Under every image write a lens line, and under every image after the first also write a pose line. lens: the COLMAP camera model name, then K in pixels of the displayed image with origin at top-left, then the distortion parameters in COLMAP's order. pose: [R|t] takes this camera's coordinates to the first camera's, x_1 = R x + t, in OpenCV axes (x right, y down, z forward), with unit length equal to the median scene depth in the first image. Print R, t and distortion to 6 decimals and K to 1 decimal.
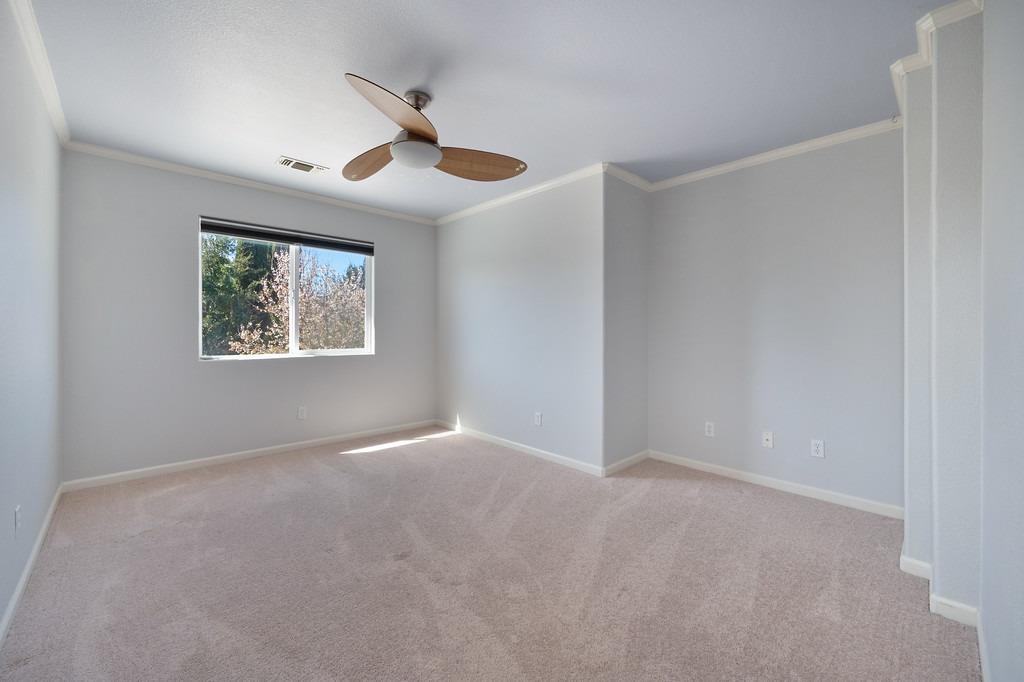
lens RADIAL K [[405.9, 0, 512.8], [0, 405.9, 331.7], [0, 0, 1]] dist [-0.000939, 0.001132]
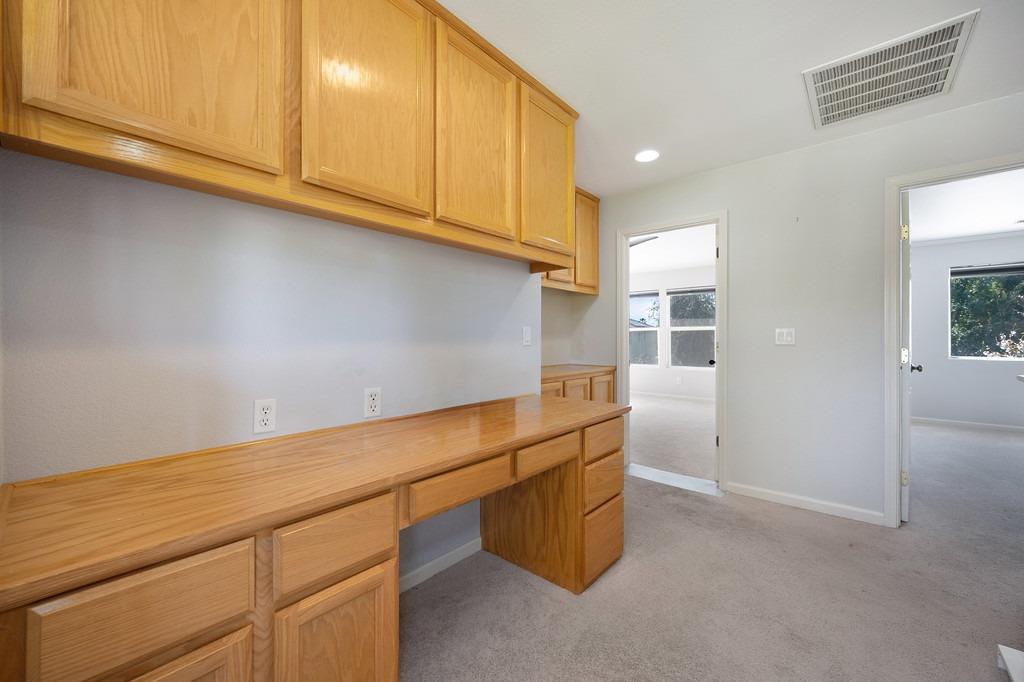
lens RADIAL K [[405.9, 0, 509.3], [0, 405.9, 340.3], [0, 0, 1]] dist [-0.000939, 0.001132]
pose [[0.090588, -0.001449, -0.995887, 0.153858], [-0.001467, 0.999998, -0.001588, 0.001098], [0.995887, 0.001605, 0.090585, -0.201758]]
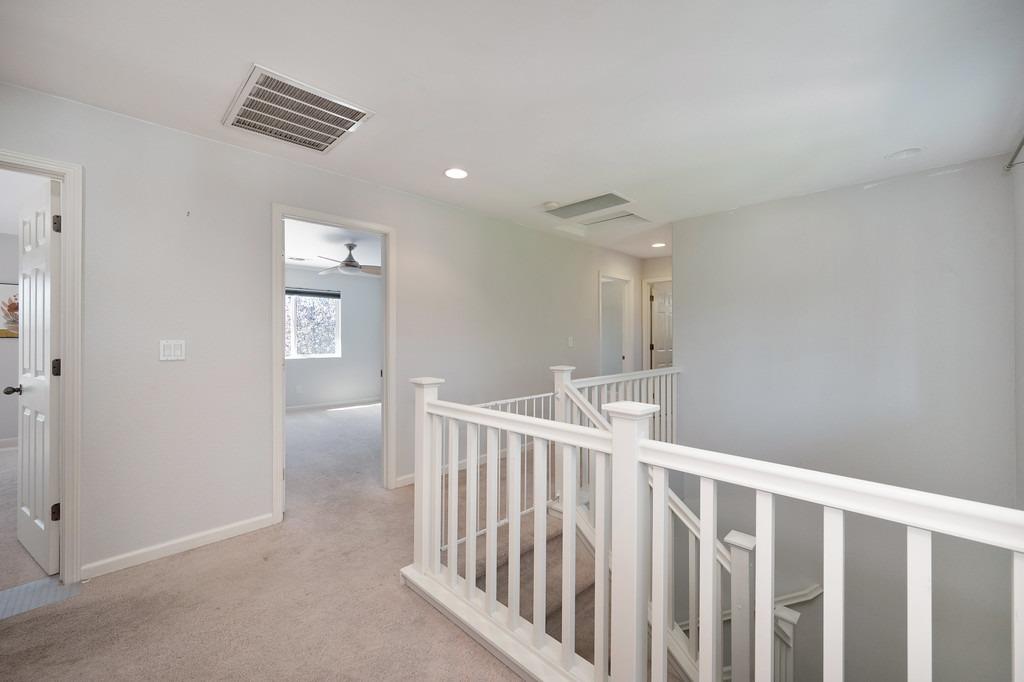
lens RADIAL K [[405.9, 0, 509.3], [0, 405.9, 335.0], [0, 0, 1]] dist [-0.000939, 0.001132]
pose [[0.999858, -0.005161, 0.016014, 0.102427], [0.005309, 0.999943, -0.009231, -0.004972], [-0.015965, 0.009315, 0.999829, -0.215642]]
